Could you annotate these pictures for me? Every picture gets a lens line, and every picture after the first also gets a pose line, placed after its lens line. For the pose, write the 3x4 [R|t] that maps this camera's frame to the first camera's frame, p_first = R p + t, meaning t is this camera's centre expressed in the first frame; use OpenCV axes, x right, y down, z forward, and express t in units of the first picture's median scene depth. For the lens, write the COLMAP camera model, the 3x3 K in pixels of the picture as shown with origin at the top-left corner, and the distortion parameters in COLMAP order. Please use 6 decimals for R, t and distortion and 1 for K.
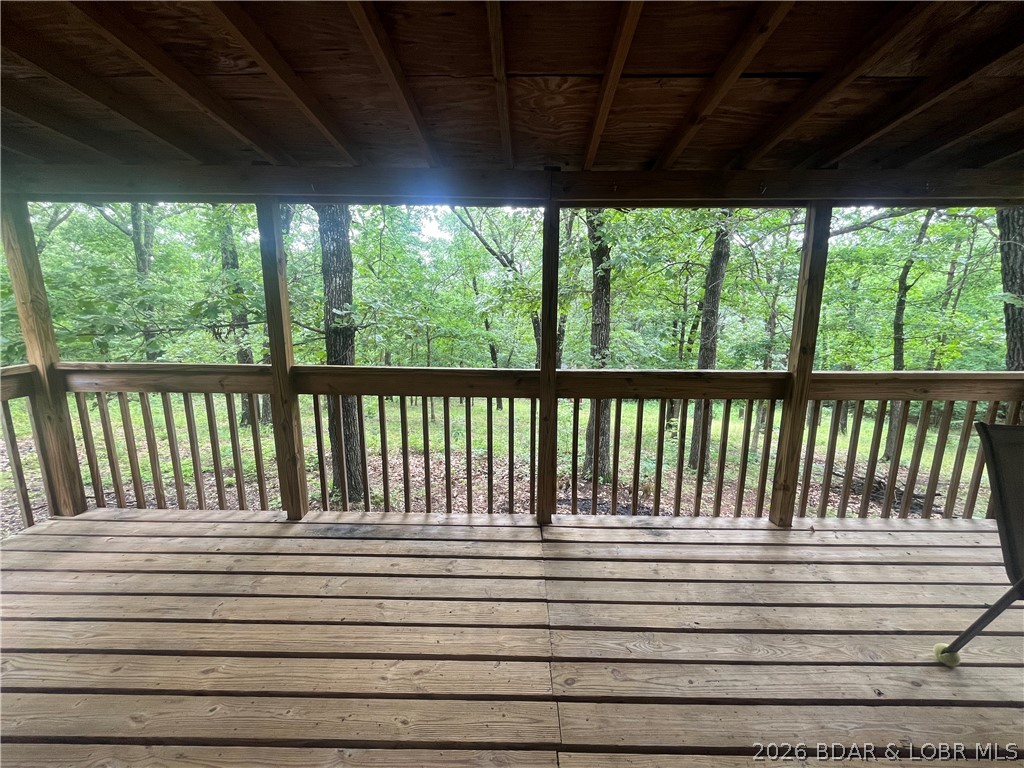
lens RADIAL K [[413.4, 0, 511.3], [0, 413.4, 382.5], [0, 0, 1]] dist [-0.001607, 0.000439]
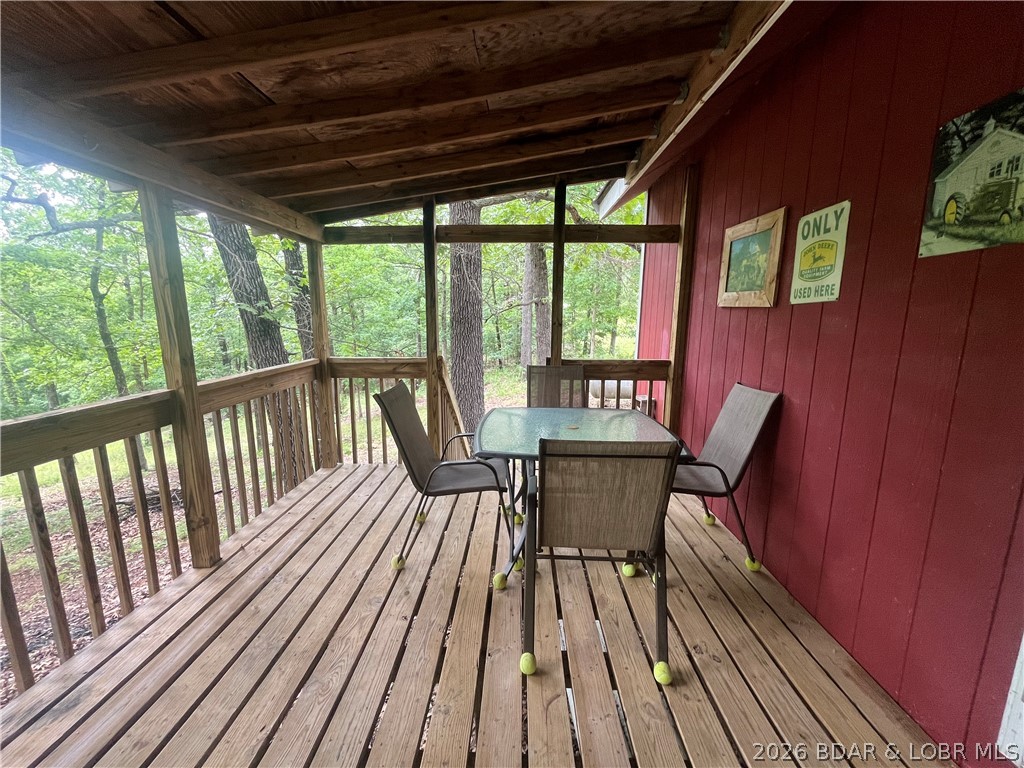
lens RADIAL K [[413.4, 0, 508.9], [0, 413.4, 385.9], [0, 0, 1]] dist [-0.001607, 0.000439]
pose [[0.012756, -0.169558, 0.985438, -0.132695], [0.185276, 0.968853, 0.164307, -0.046706], [-0.982604, 0.180482, 0.043773, 0.304872]]
